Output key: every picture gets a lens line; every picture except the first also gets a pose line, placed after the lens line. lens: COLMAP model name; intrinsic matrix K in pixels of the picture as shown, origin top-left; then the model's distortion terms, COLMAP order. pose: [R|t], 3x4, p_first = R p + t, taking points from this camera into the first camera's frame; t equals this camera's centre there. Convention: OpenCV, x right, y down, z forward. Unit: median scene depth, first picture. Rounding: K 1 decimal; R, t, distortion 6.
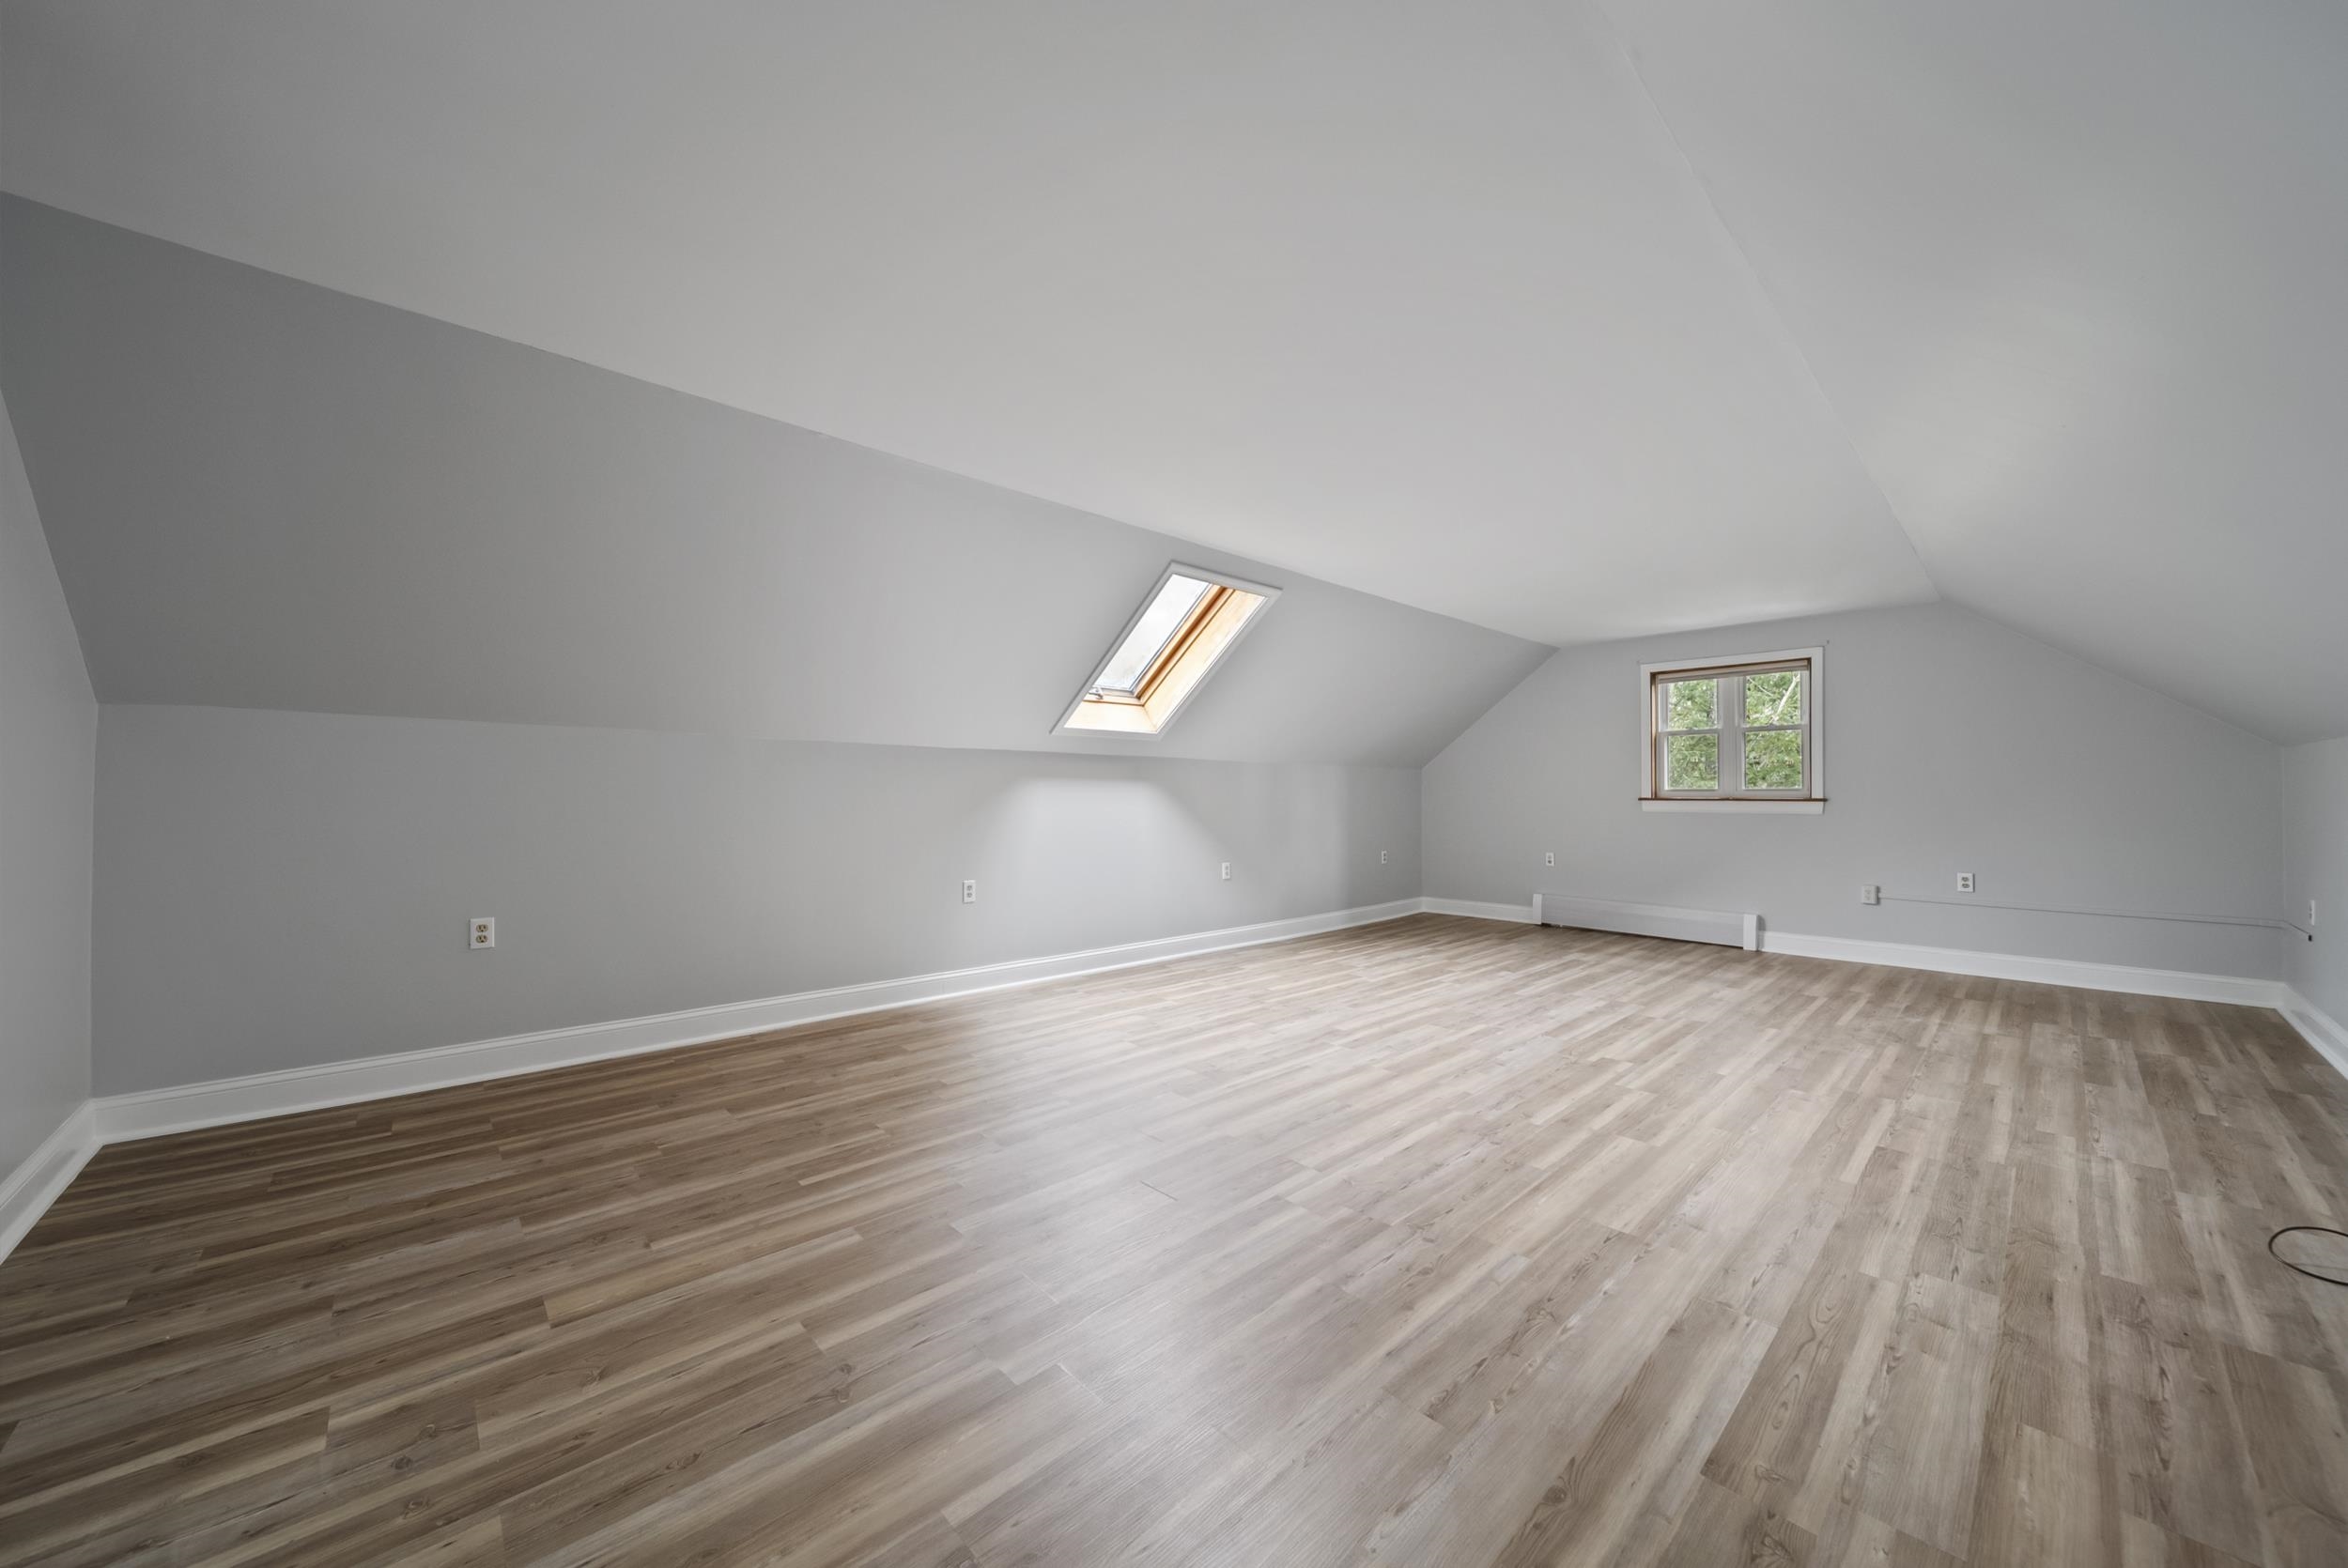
lens RADIAL K [[836.6, 0, 1165.2], [0, 836.6, 789.2], [0, 0, 1]] dist [-0.000426, -0.000550]
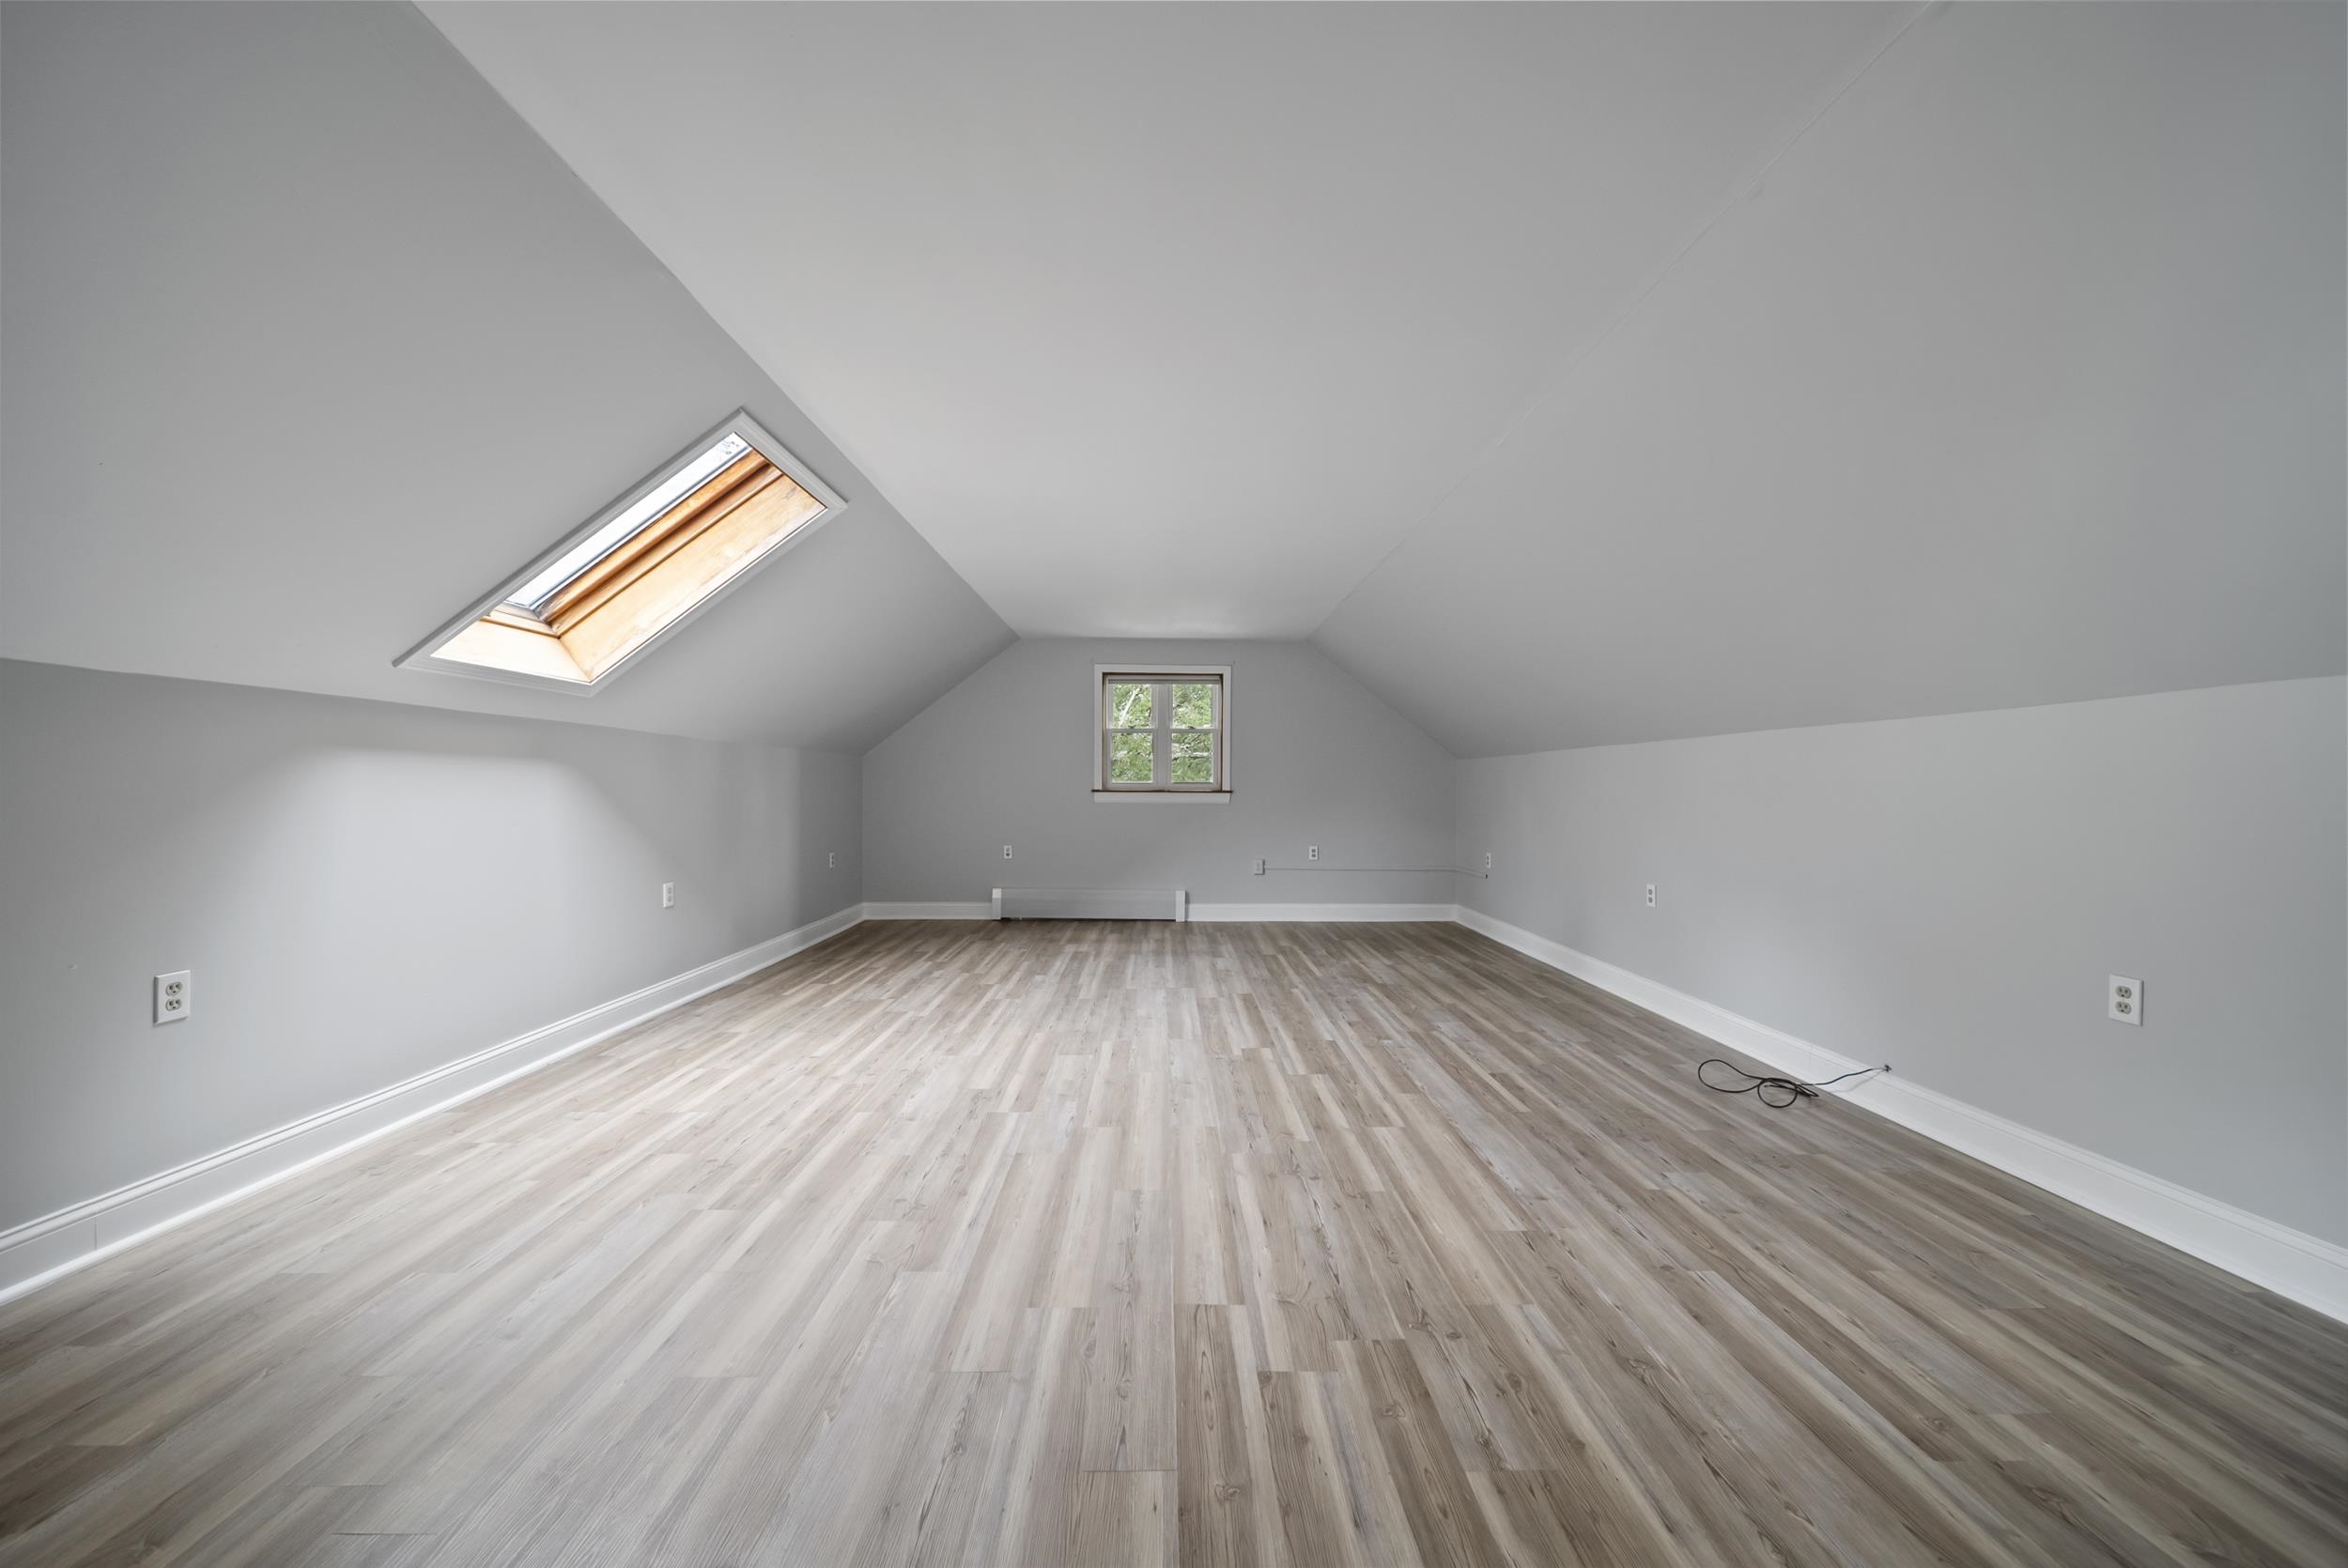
lens RADIAL K [[836.6, 0, 1179.7], [0, 836.6, 780.5], [0, 0, 1]] dist [-0.000426, -0.000550]
pose [[0.662354, 0.009821, 0.749126, -0.191026], [-0.010103, 0.999940, -0.004176, 0.002697], [-0.749123, -0.004802, 0.662414, 0.267780]]
